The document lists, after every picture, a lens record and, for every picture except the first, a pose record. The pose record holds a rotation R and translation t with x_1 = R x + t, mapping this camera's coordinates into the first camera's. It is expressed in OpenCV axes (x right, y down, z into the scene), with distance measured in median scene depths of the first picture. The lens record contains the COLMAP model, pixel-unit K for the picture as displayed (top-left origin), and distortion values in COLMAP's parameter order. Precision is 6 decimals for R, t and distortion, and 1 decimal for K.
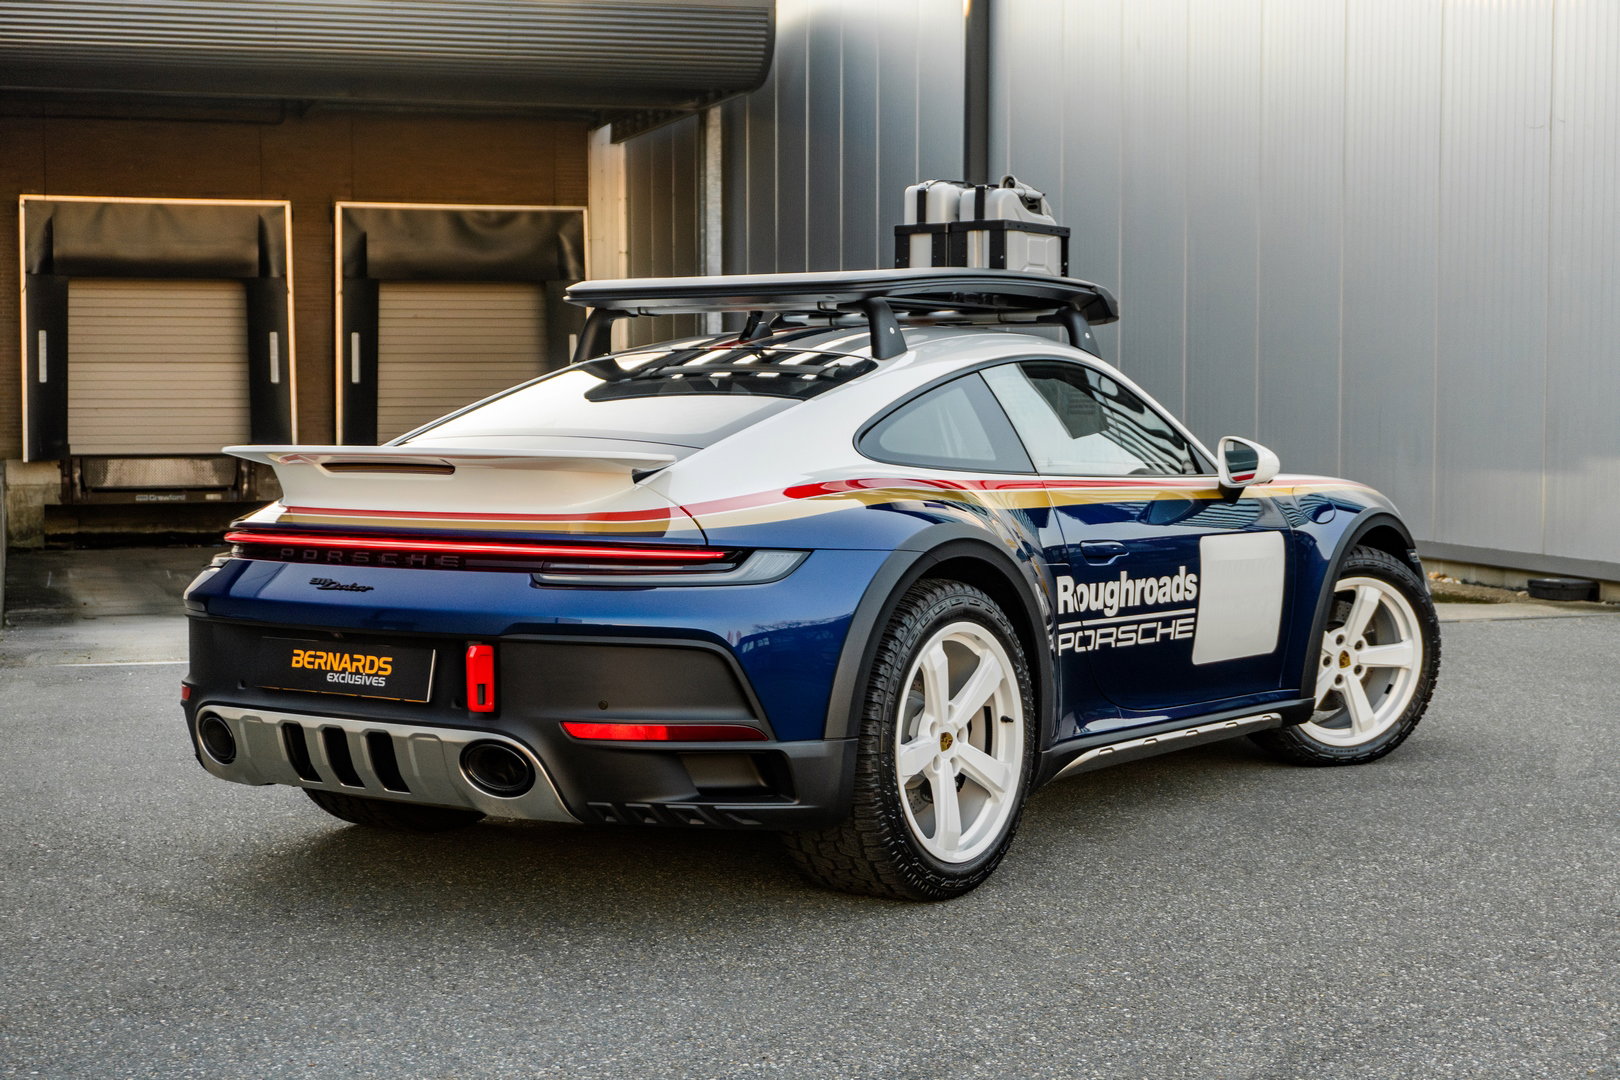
lens RADIAL K [[2565.0, 0, 769.5], [0, 2565.0, 568.0], [0, 0, 1]] dist [0.036004, 0.042098]
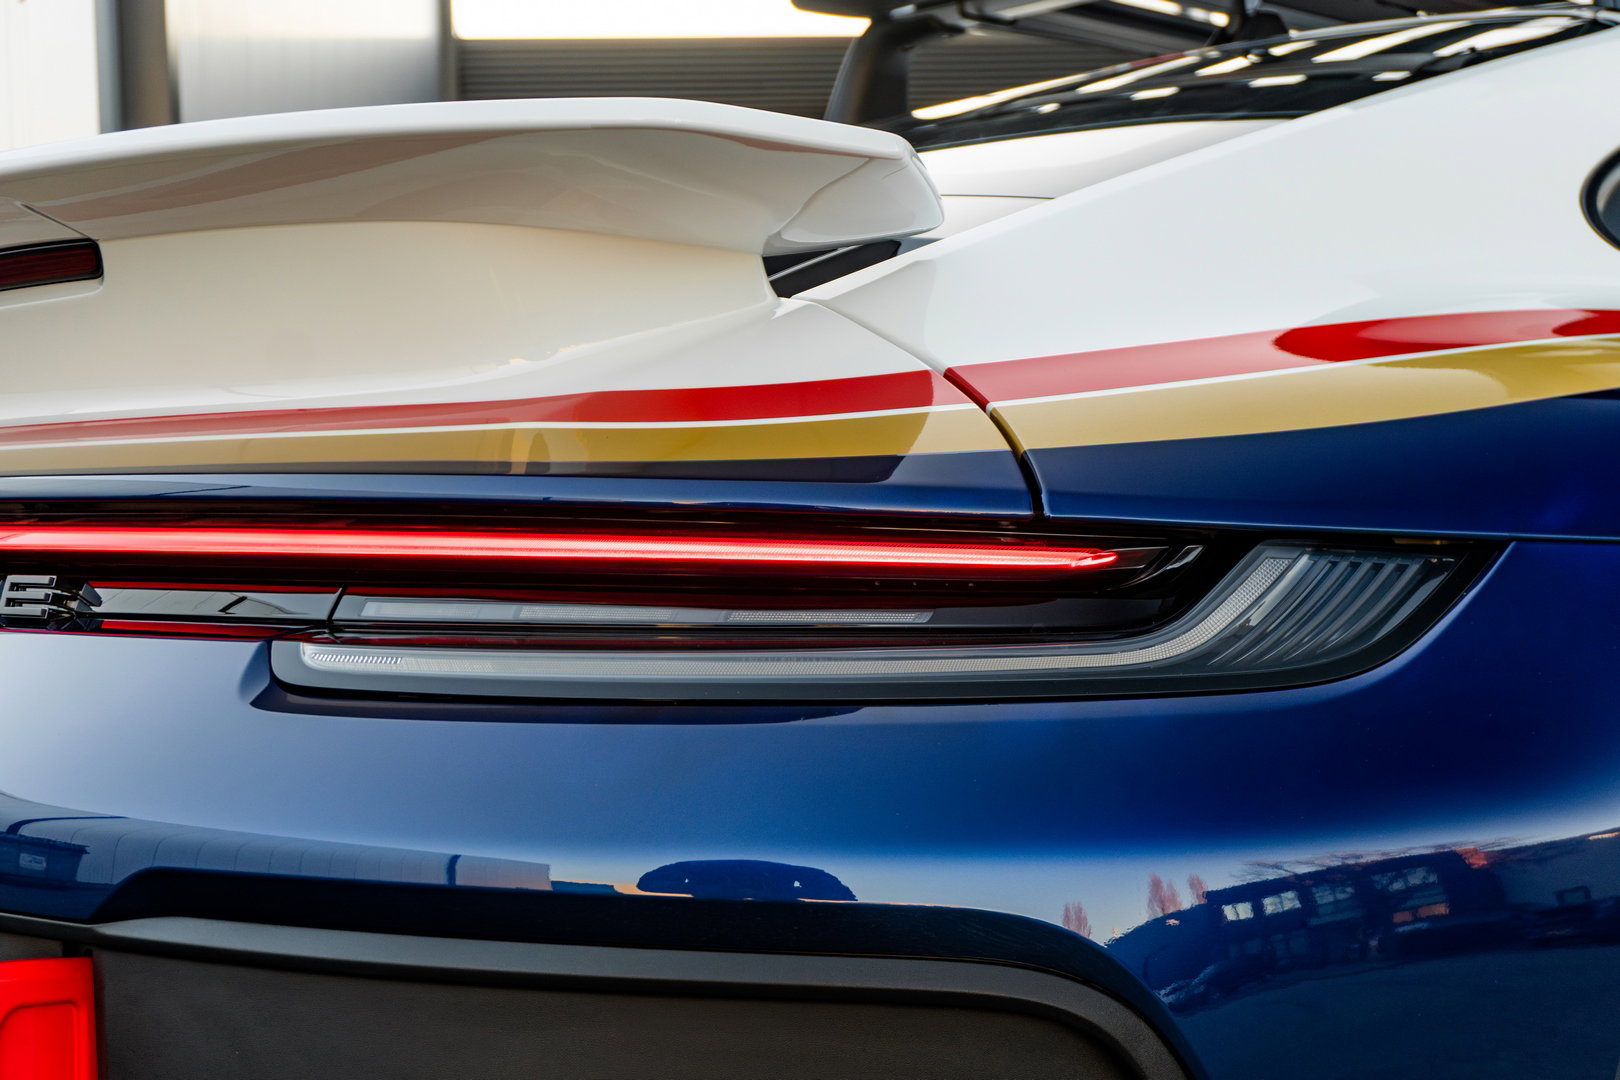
lens RADIAL K [[2388.8, 0, 810.0], [0, 2388.8, 540.0], [0, 0, 1]] dist [-0.000498, -0.008652]
pose [[0.983470, -0.007066, -0.180934, -0.005075], [0.001678, 0.999551, -0.029918, -0.000492], [0.181064, 0.029120, 0.983040, 0.654635]]
